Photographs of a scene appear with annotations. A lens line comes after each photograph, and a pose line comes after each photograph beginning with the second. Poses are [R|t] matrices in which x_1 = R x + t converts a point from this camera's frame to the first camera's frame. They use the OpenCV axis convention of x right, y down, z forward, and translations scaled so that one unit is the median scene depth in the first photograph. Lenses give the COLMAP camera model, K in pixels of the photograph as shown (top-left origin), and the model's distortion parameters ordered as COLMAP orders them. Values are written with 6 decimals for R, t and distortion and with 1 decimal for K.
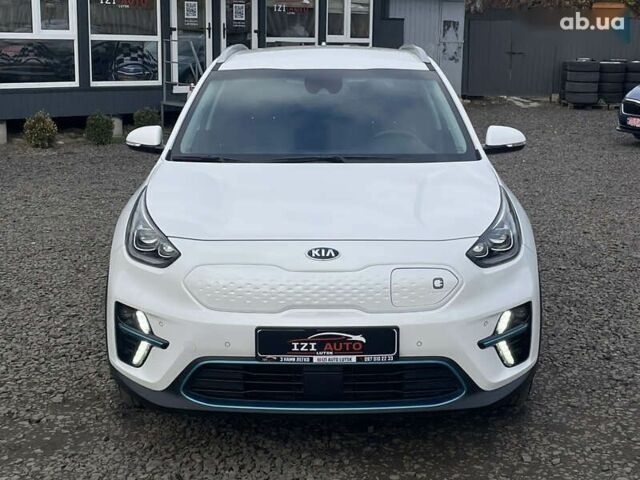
lens RADIAL K [[1010.2, 0, 318.9], [0, 1010.2, 235.8], [0, 0, 1]] dist [0.105530, -0.153743]
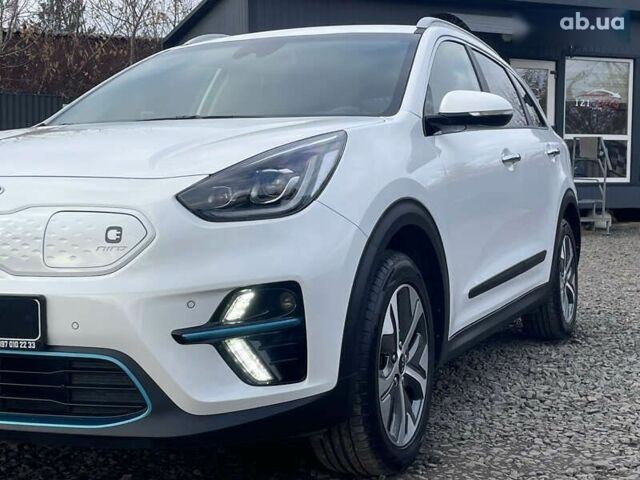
lens RADIAL K [[1010.2, 0, 318.9], [0, 1010.2, 235.8], [0, 0, 1]] dist [0.105530, -0.153743]
pose [[0.919533, 0.011278, -0.392851, 0.470517], [-0.066693, 0.989569, -0.127695, 0.116089], [0.387313, 0.143620, 0.910693, 0.437725]]
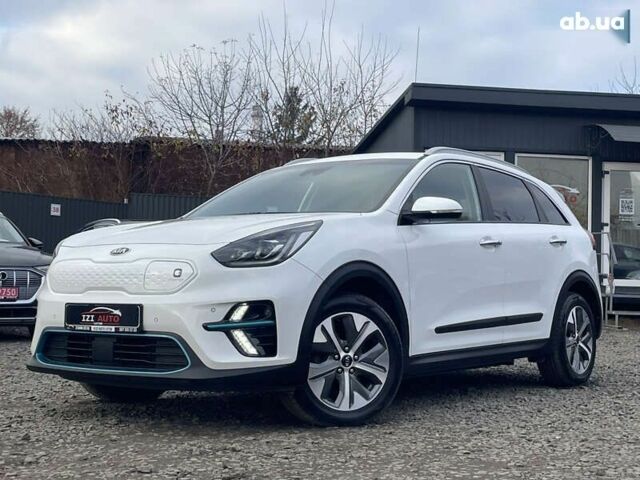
lens RADIAL K [[1010.2, 0, 318.9], [0, 1010.2, 235.8], [0, 0, 1]] dist [0.105530, -0.153743]
pose [[0.807722, -0.020071, -0.589222, 0.938061], [-0.124732, 0.970979, -0.204061, 0.222288], [0.576218, 0.238319, 0.781778, 0.118292]]
